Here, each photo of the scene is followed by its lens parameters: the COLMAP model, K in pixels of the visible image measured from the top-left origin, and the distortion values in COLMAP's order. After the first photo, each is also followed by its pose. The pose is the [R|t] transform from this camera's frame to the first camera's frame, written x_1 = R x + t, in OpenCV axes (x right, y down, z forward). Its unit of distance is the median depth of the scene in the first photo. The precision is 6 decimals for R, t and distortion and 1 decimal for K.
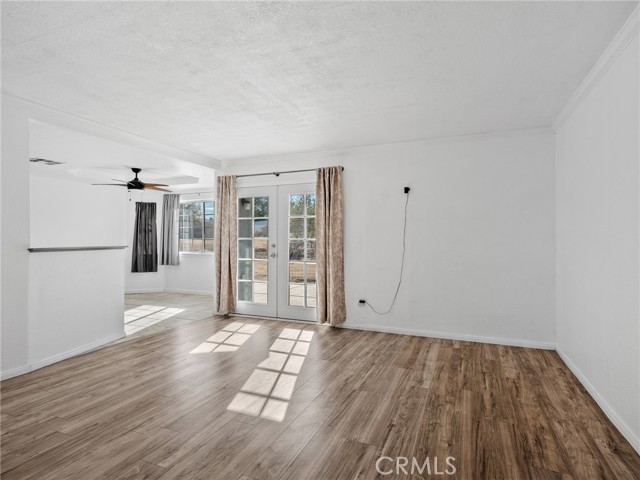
lens RADIAL K [[344.8, 0, 320.0], [0, 344.8, 240.0], [0, 0, 1]] dist [0.001888, 0.000872]
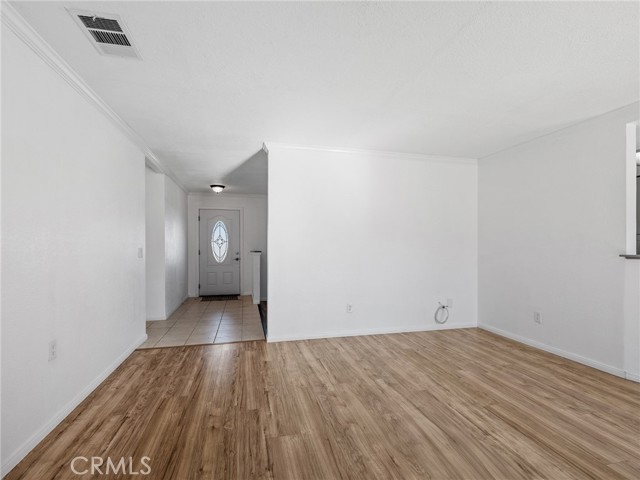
lens RADIAL K [[316.5, 0, 323.8], [0, 316.5, 248.4], [0, 0, 1]] dist [-0.000757, -0.000407]
pose [[-0.792265, 0.004546, -0.610160, 0.557731], [-0.002799, 0.999935, 0.011085, -0.000849], [0.610170, 0.010490, -0.792201, 1.649786]]
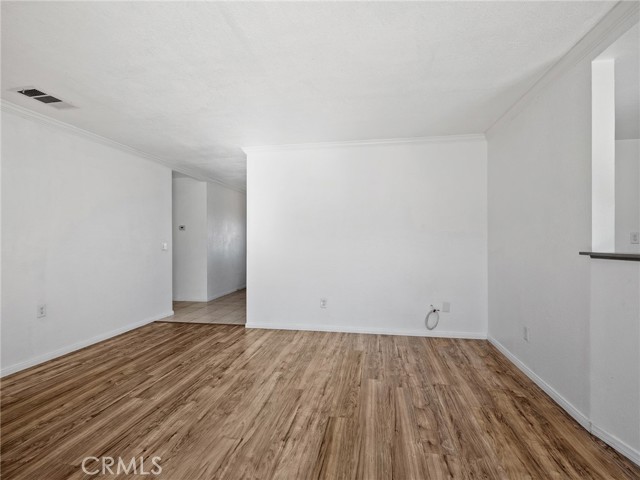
lens RADIAL K [[319.8, 0, 320.0], [0, 319.8, 240.0], [0, 0, 1]] dist [-0.000250, 0.000020]
pose [[-0.974654, 0.004178, -0.223678, -0.245839], [0.003236, 0.999984, 0.004580, -0.004760], [0.223694, 0.003740, -0.974652, 2.076667]]
